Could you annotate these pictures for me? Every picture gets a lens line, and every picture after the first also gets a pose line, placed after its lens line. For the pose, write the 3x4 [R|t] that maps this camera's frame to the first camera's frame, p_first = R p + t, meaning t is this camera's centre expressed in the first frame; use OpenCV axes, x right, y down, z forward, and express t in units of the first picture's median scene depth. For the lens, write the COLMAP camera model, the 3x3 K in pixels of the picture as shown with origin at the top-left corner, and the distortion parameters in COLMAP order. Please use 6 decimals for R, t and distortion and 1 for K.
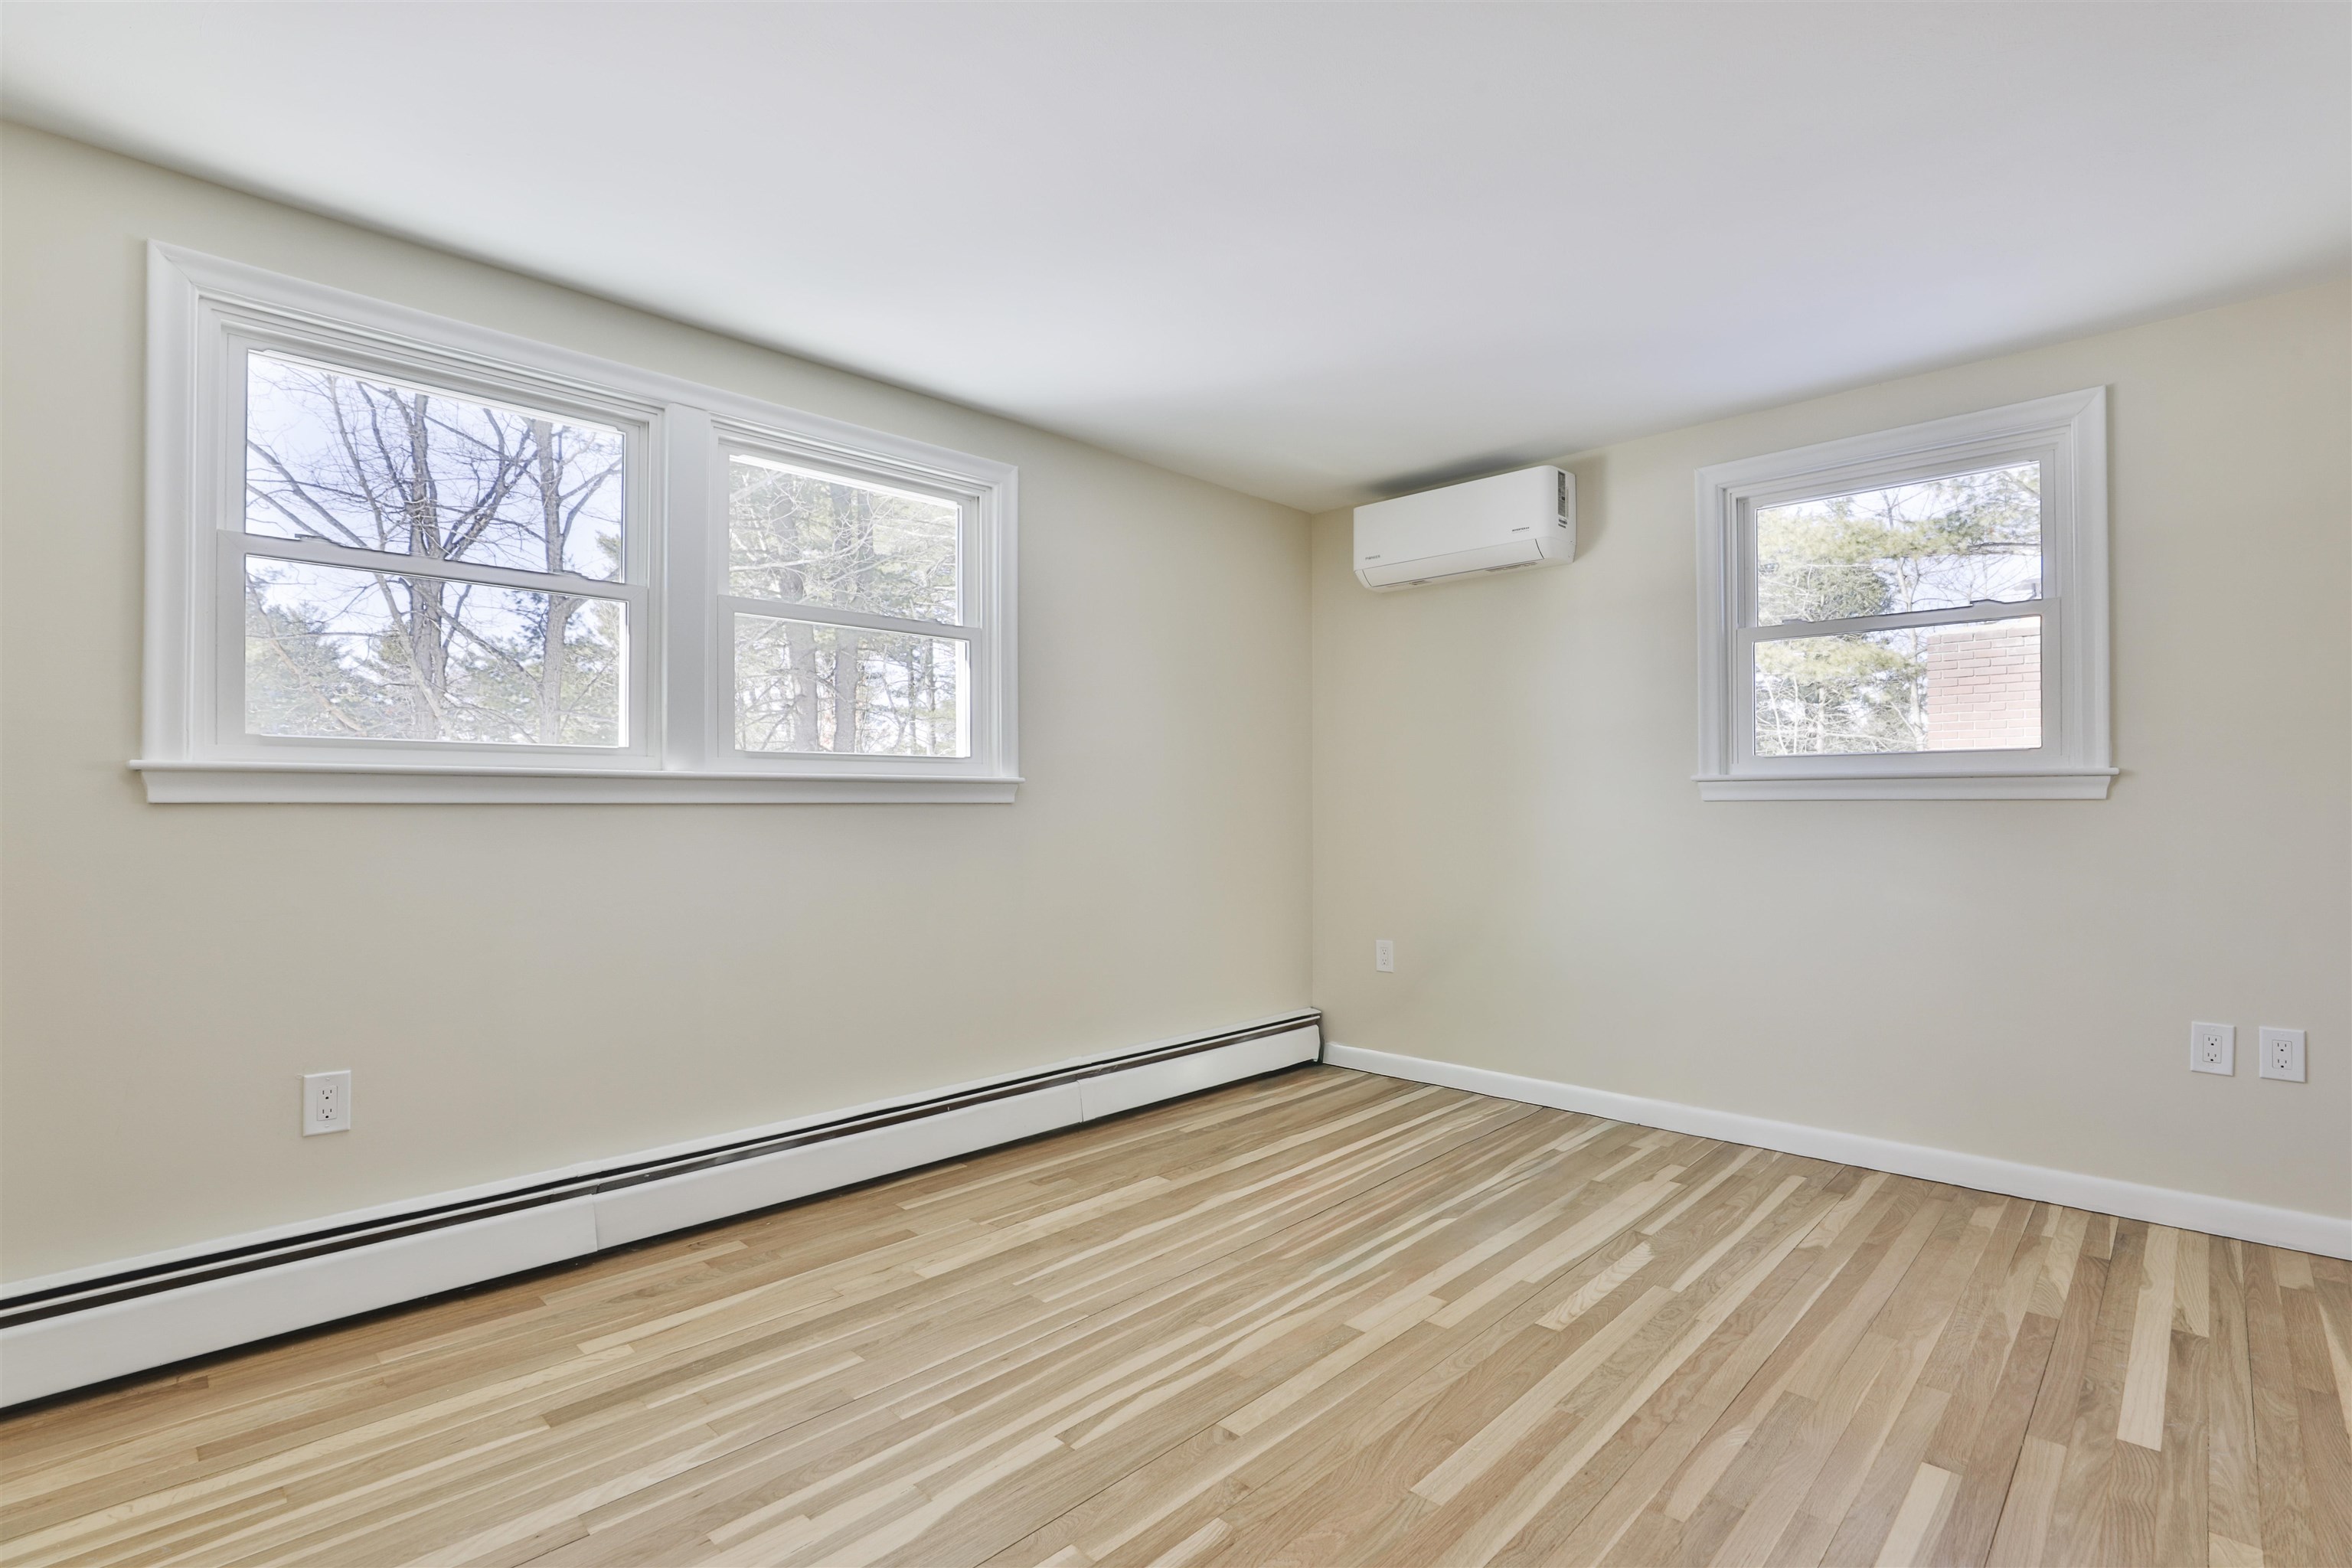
lens RADIAL K [[1103.9, 0, 1172.5], [0, 1103.9, 762.8], [0, 0, 1]] dist [-0.050515, 0.015720]
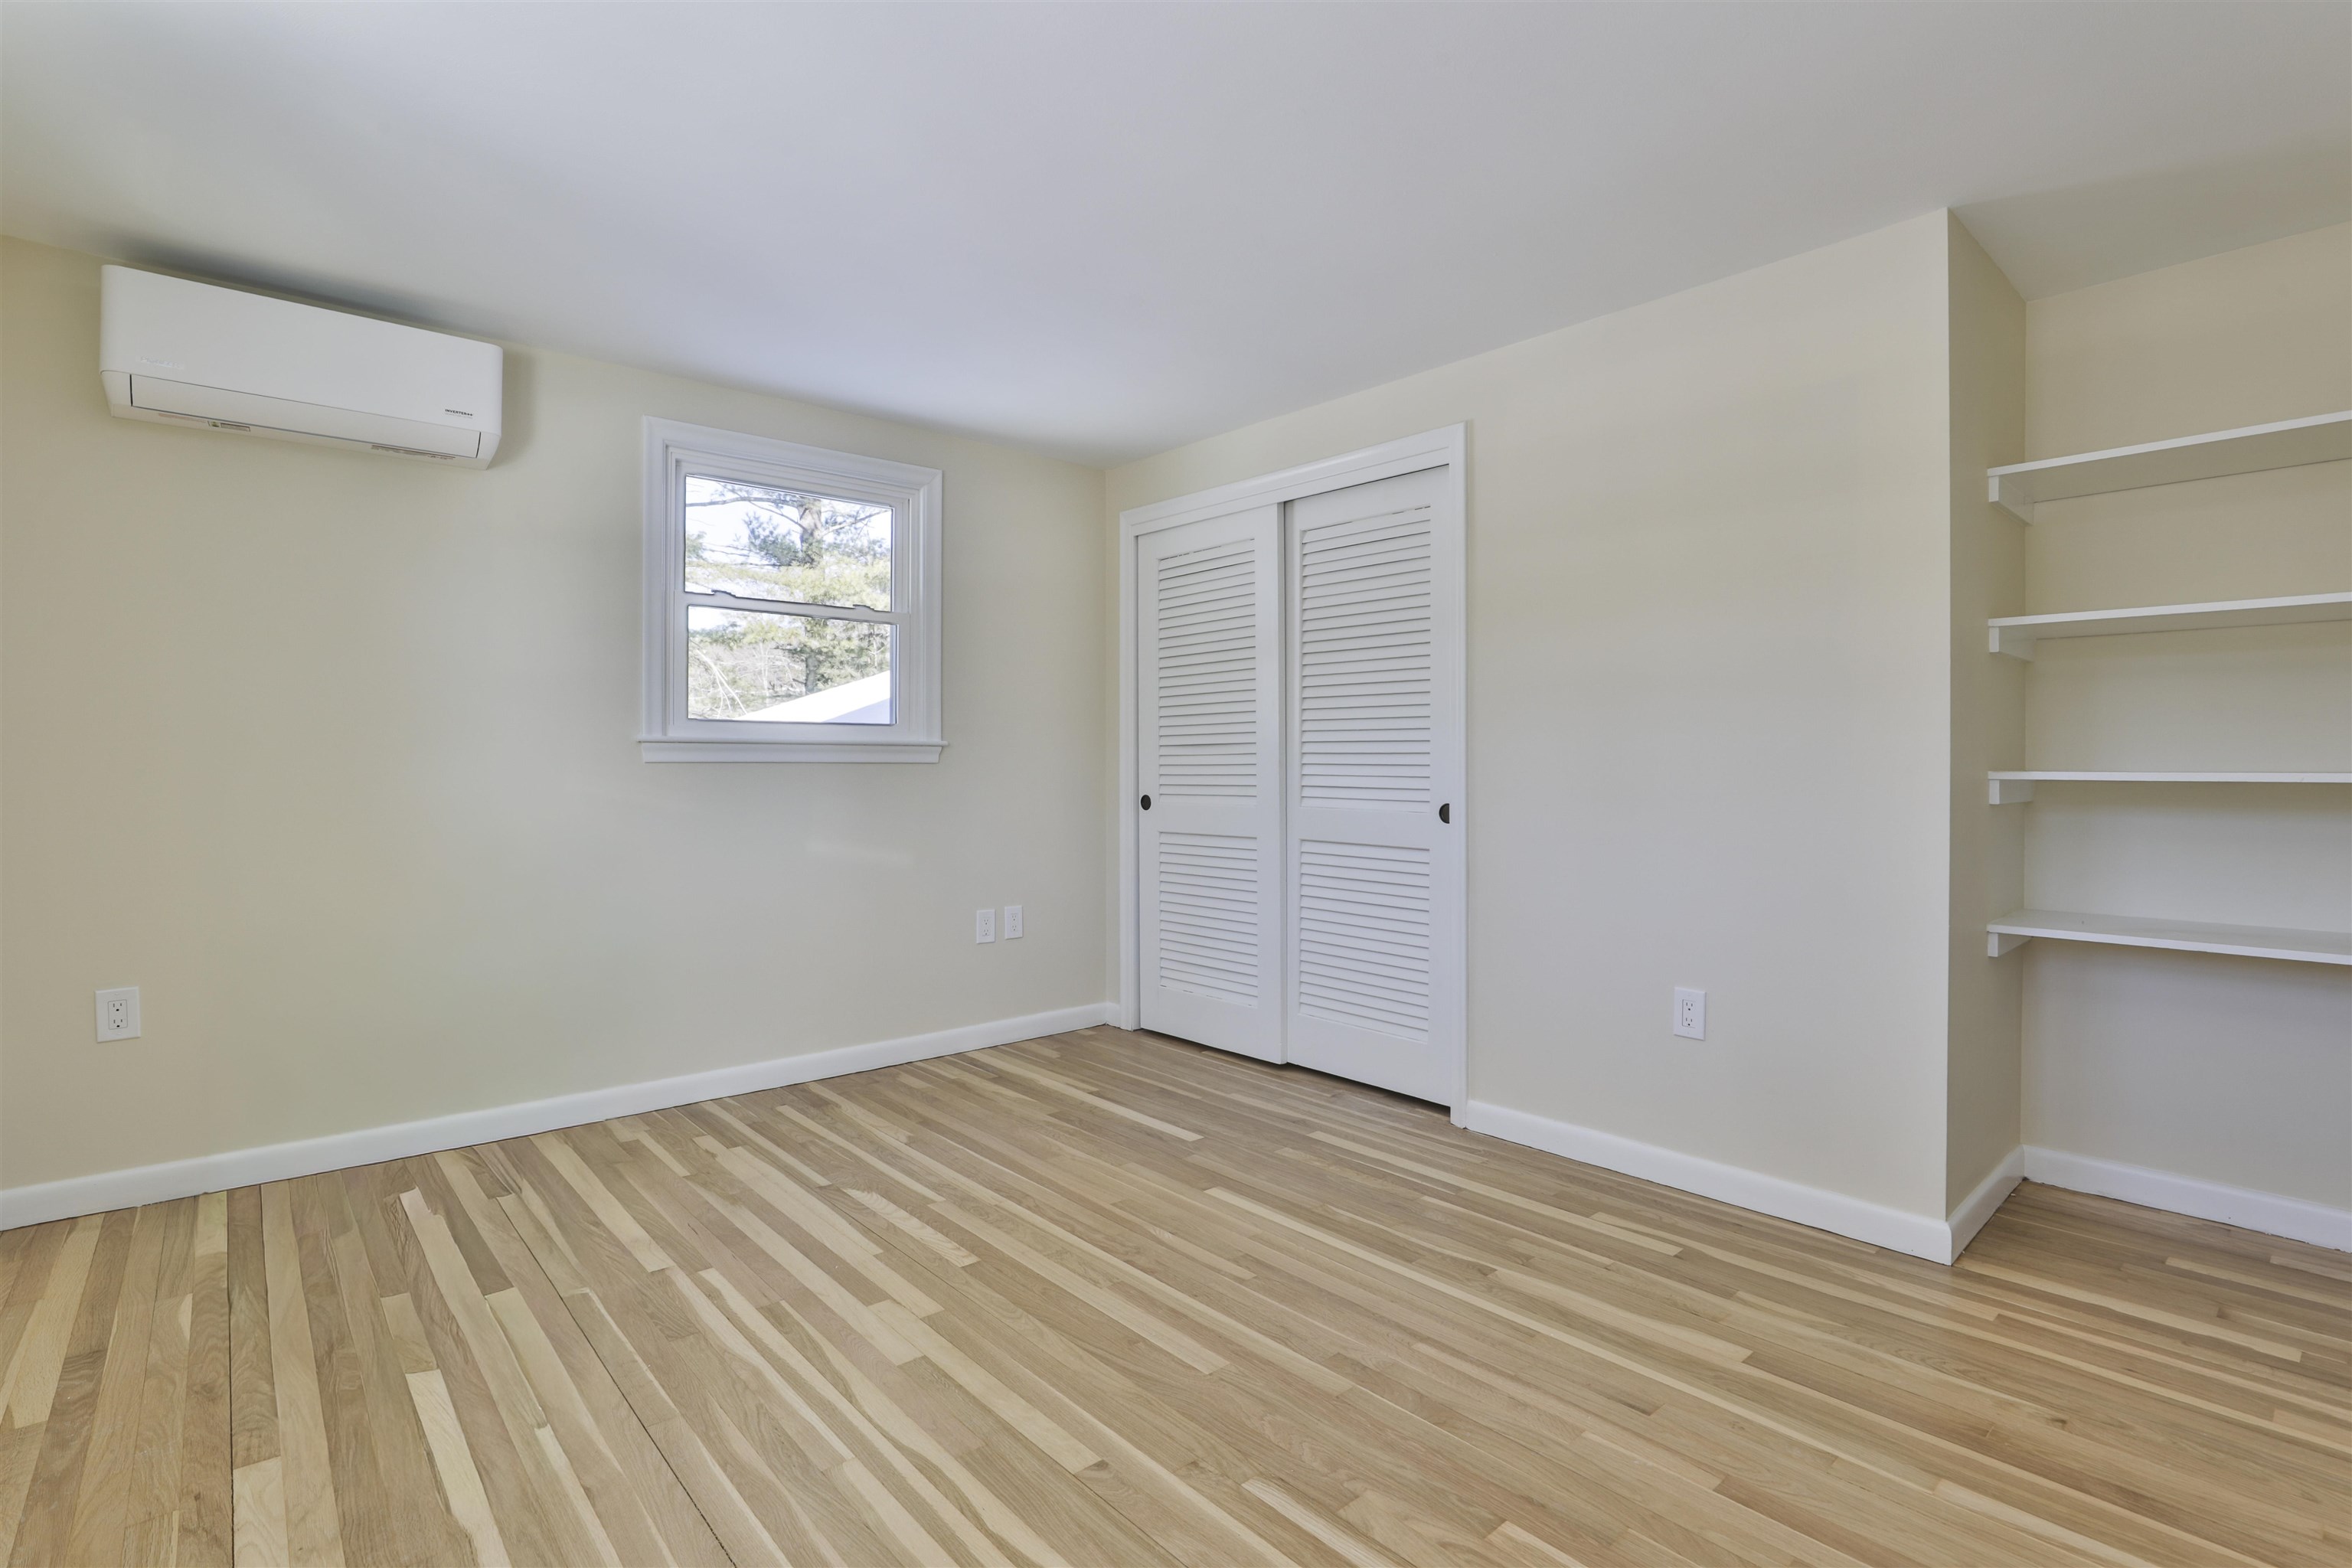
lens RADIAL K [[1109.2, 0, 1188.0], [0, 1109.2, 745.3], [0, 0, 1]] dist [-0.046516, 0.014589]
pose [[0.066980, 0.018637, 0.997580, -0.628586], [-0.038365, 0.999134, -0.016090, 0.023519], [-0.997016, -0.037195, 0.067637, 0.649839]]
